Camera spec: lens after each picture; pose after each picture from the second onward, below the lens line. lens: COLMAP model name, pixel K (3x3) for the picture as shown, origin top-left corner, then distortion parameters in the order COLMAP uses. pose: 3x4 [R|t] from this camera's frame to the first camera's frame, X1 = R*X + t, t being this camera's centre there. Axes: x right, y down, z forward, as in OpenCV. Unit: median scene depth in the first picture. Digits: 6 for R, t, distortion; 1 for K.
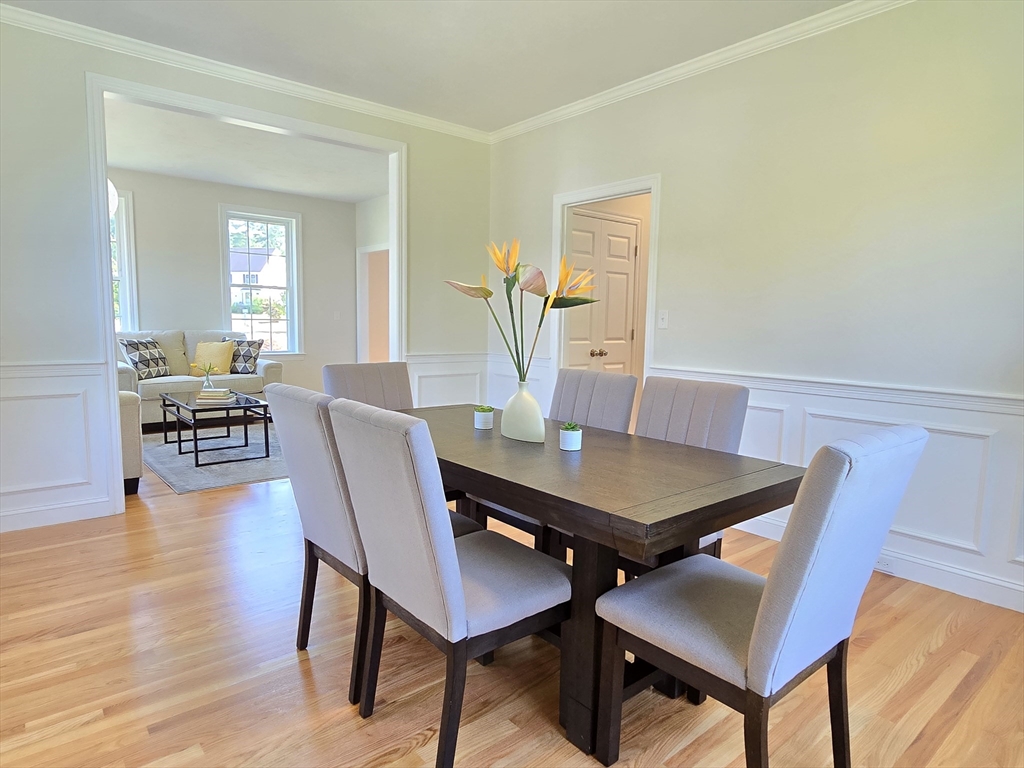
lens RADIAL K [[601.8, 0, 528.4], [0, 601.8, 384.4], [0, 0, 1]] dist [-0.001080, -0.003892]
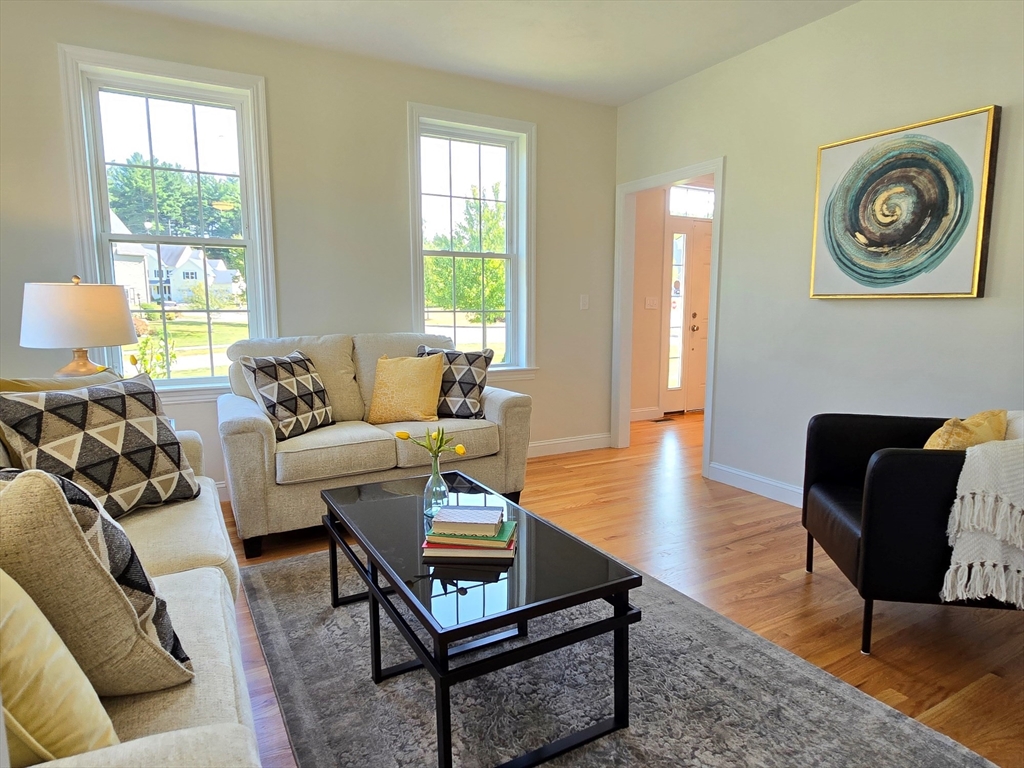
lens RADIAL K [[601.8, 0, 509.9], [0, 601.8, 387.8], [0, 0, 1]] dist [-0.001080, -0.003892]
pose [[0.975443, 0.005162, -0.220194, -0.319407], [0.000439, 0.999678, 0.025383, -0.056175], [0.220254, -0.024856, 0.975126, 0.506852]]
